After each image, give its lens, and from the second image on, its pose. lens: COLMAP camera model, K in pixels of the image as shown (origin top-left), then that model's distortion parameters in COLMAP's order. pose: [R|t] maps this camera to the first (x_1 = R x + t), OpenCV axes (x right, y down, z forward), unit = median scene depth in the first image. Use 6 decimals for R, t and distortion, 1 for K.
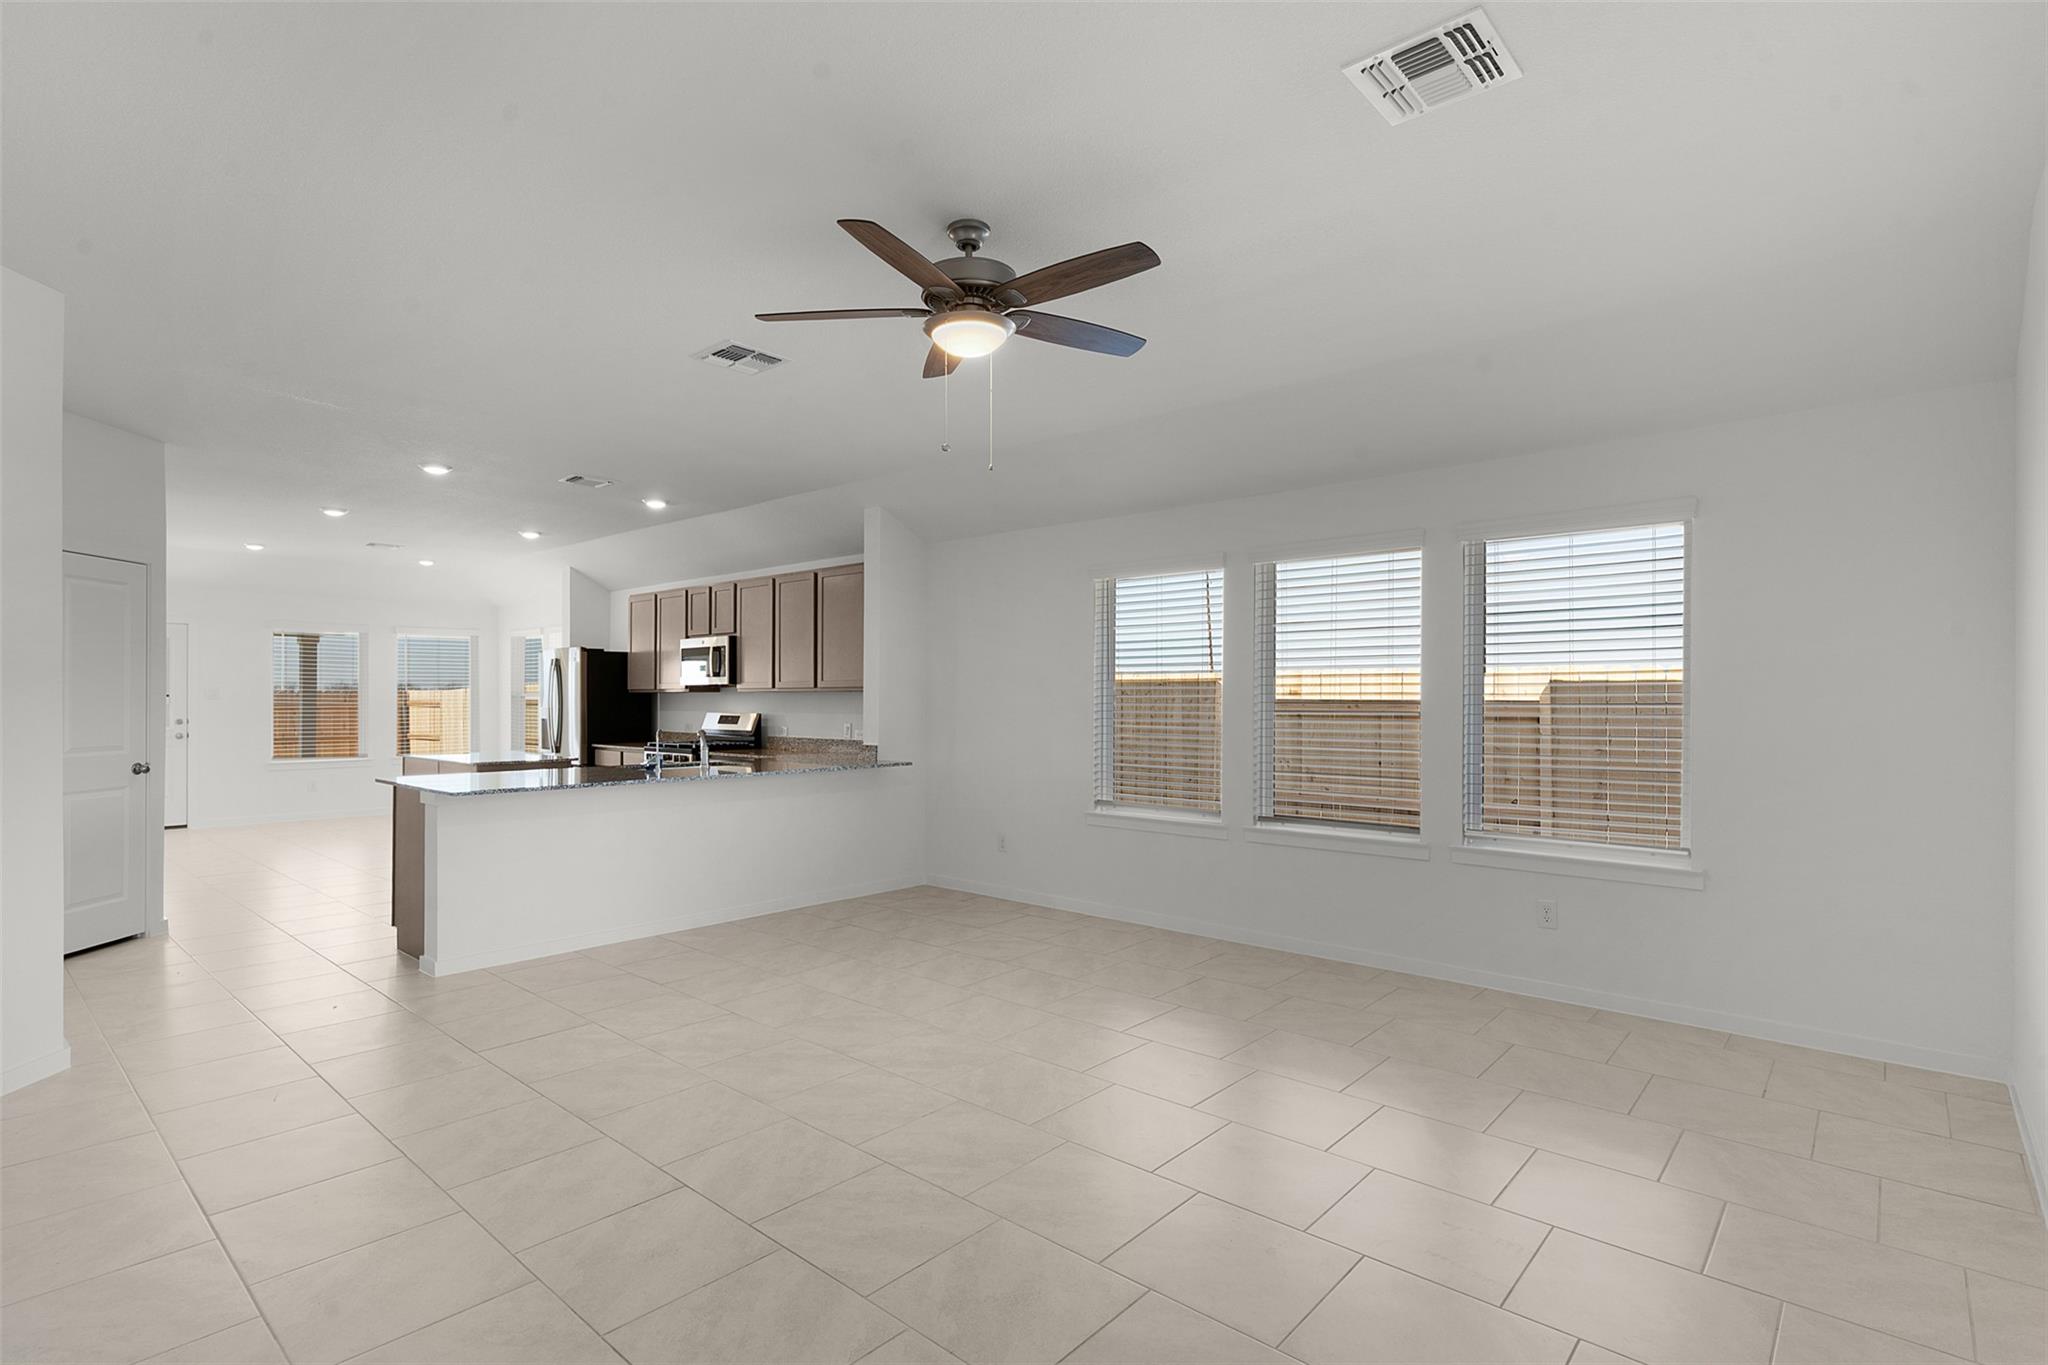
lens RADIAL K [[980.9, 0, 1030.6], [0, 980.9, 683.8], [0, 0, 1]] dist [0.006426, 0.000673]
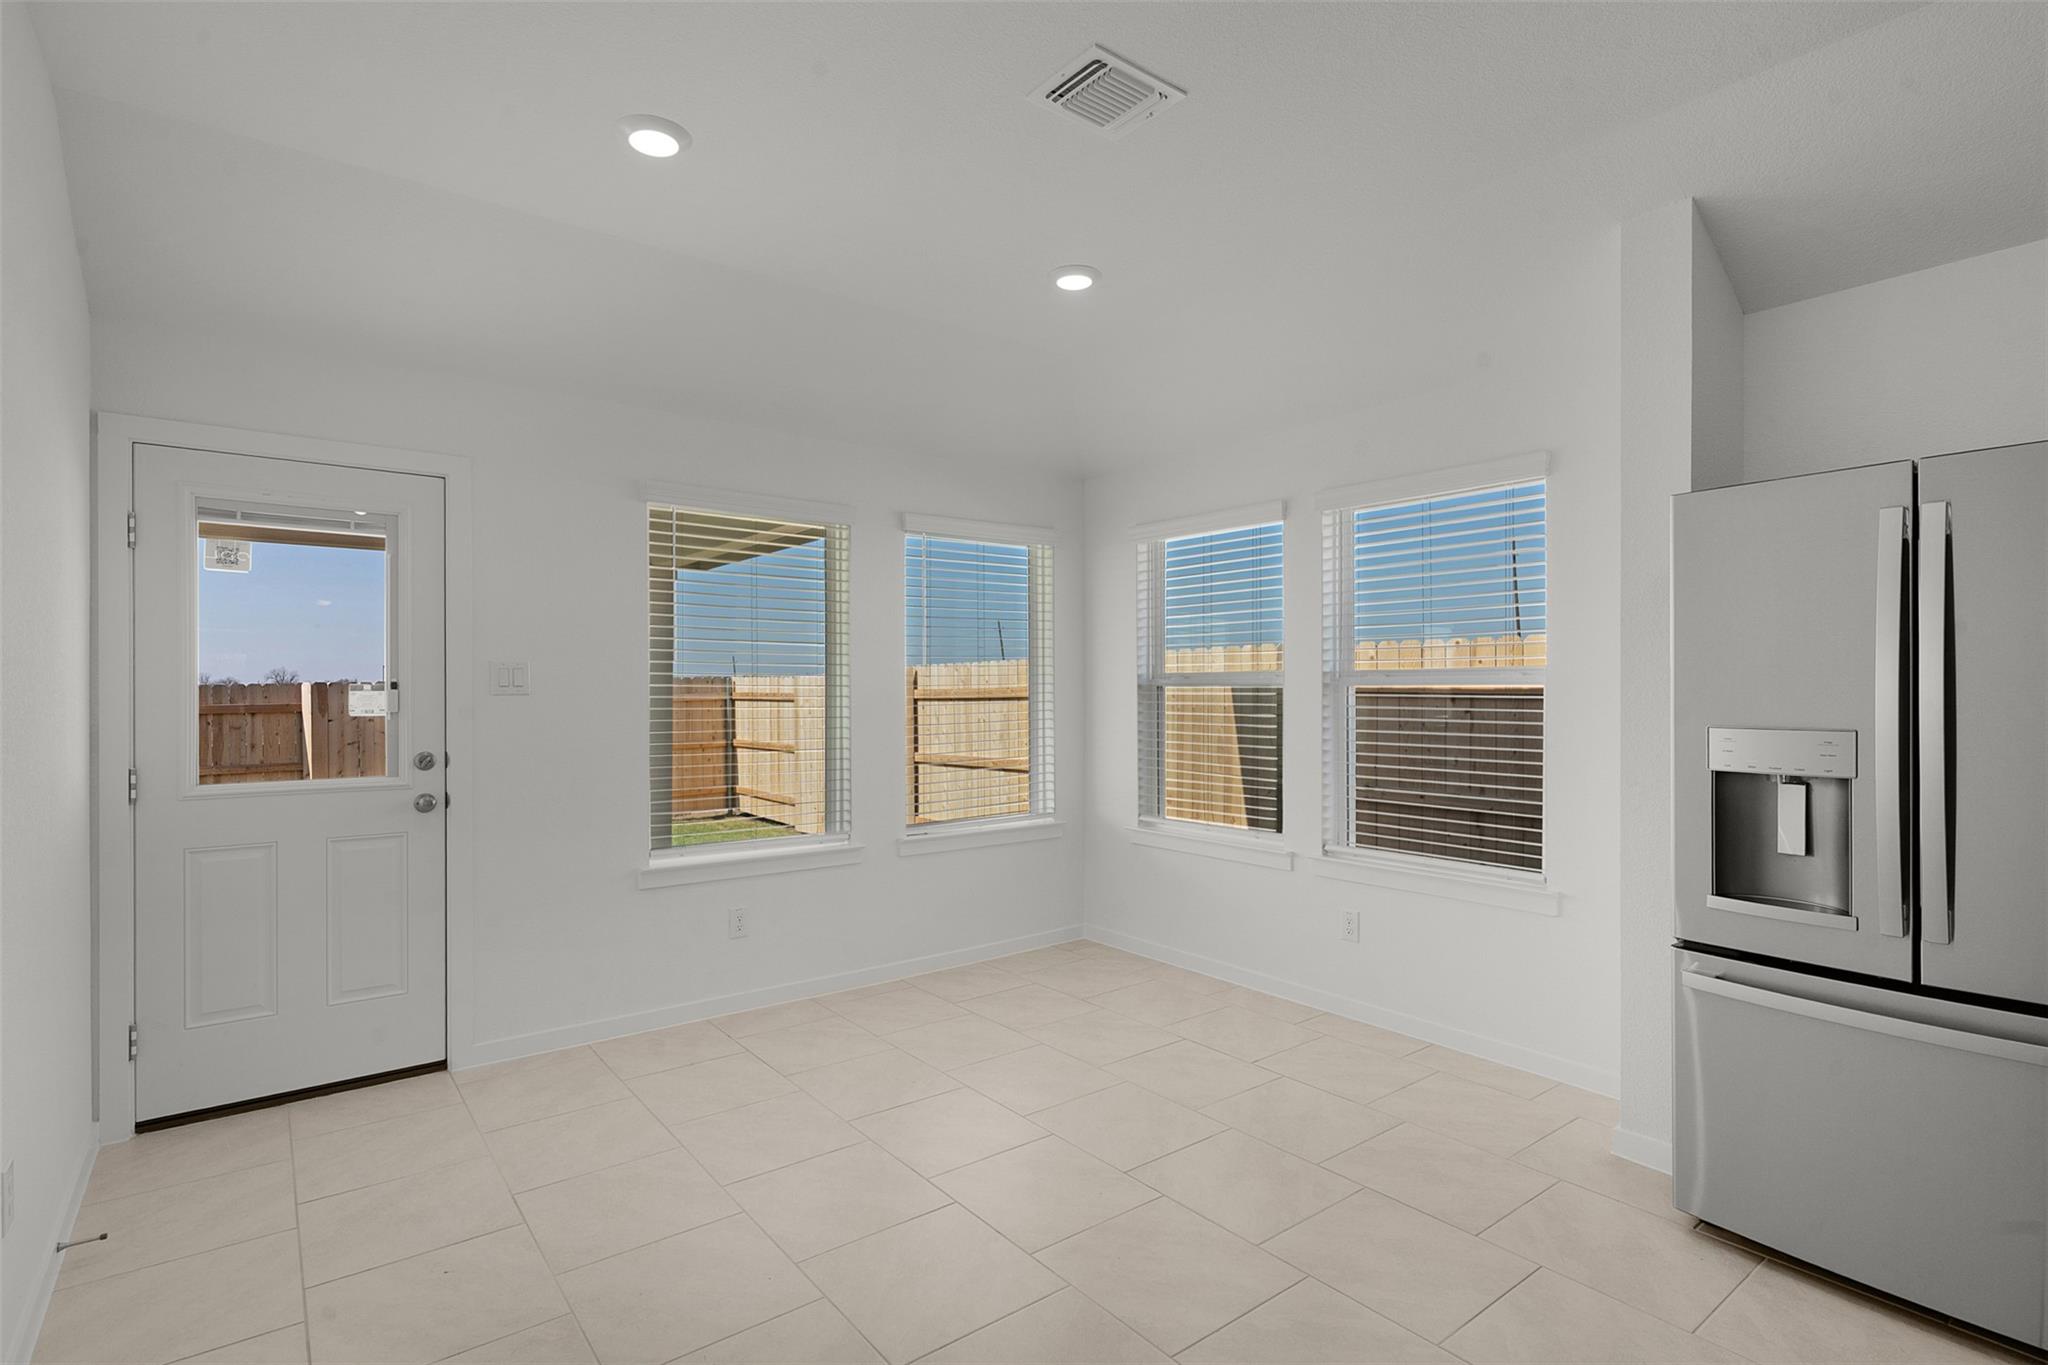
lens RADIAL K [[980.9, 0, 1004.0], [0, 980.9, 683.7], [0, 0, 1]] dist [0.006426, 0.000673]
pose [[0.982175, -0.000314, -0.187970, -0.675644], [0.001826, 0.999967, 0.007872, 0.012492], [0.187961, -0.008075, 0.982143, 0.788665]]
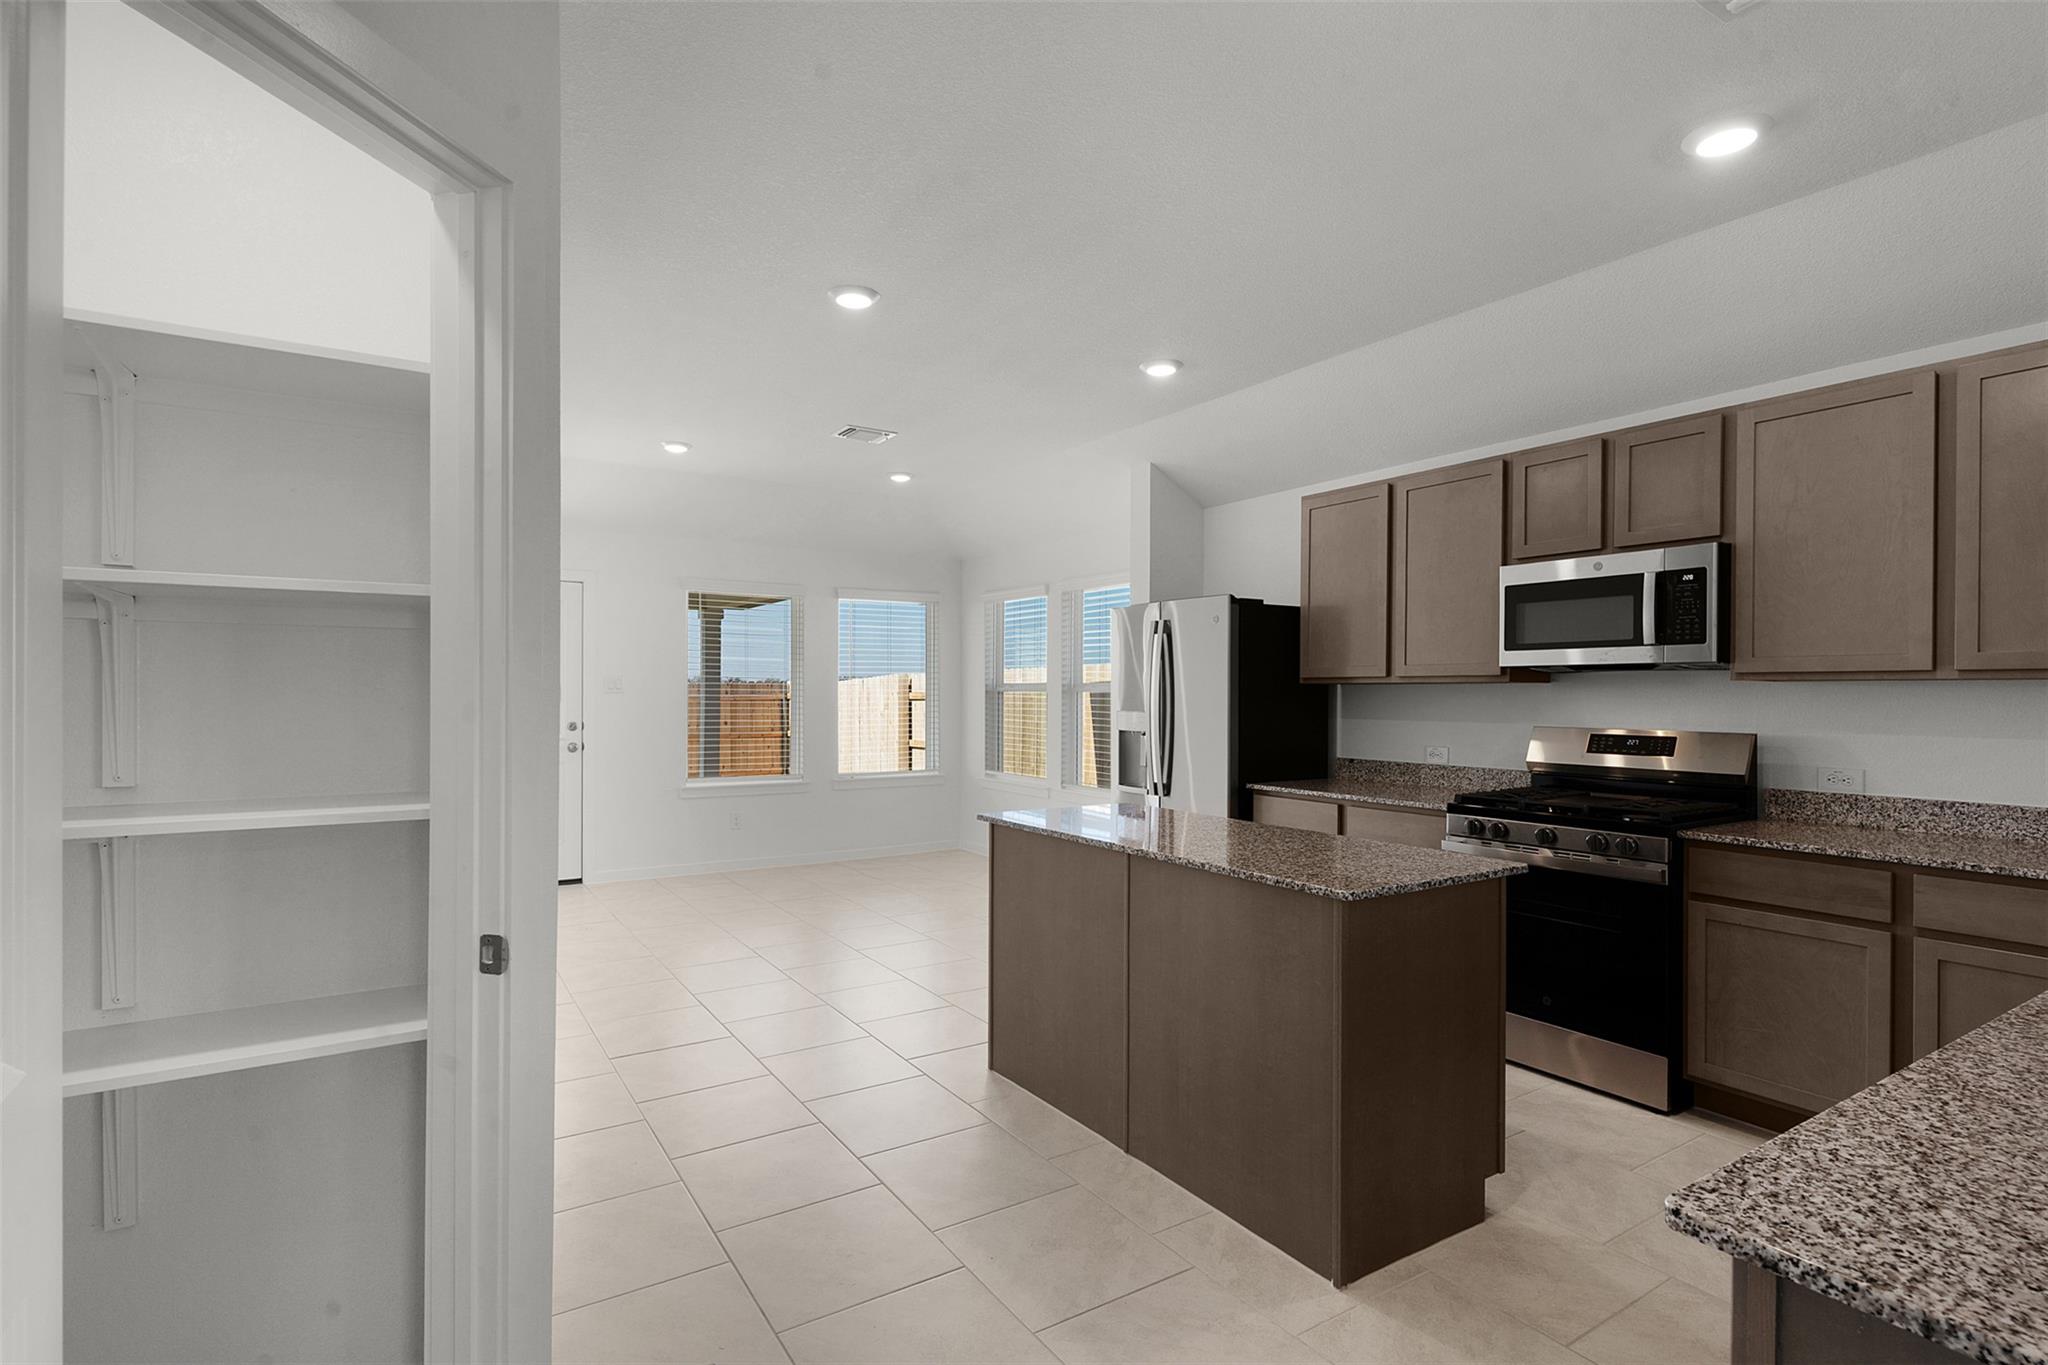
lens RADIAL K [[980.9, 0, 1019.1], [0, 980.9, 696.4], [0, 0, 1]] dist [0.006426, 0.000673]
pose [[0.964261, 0.003373, -0.264933, -0.415643], [0.001614, 0.999826, 0.018603, 0.005723], [0.264950, -0.018366, 0.964087, 0.459637]]
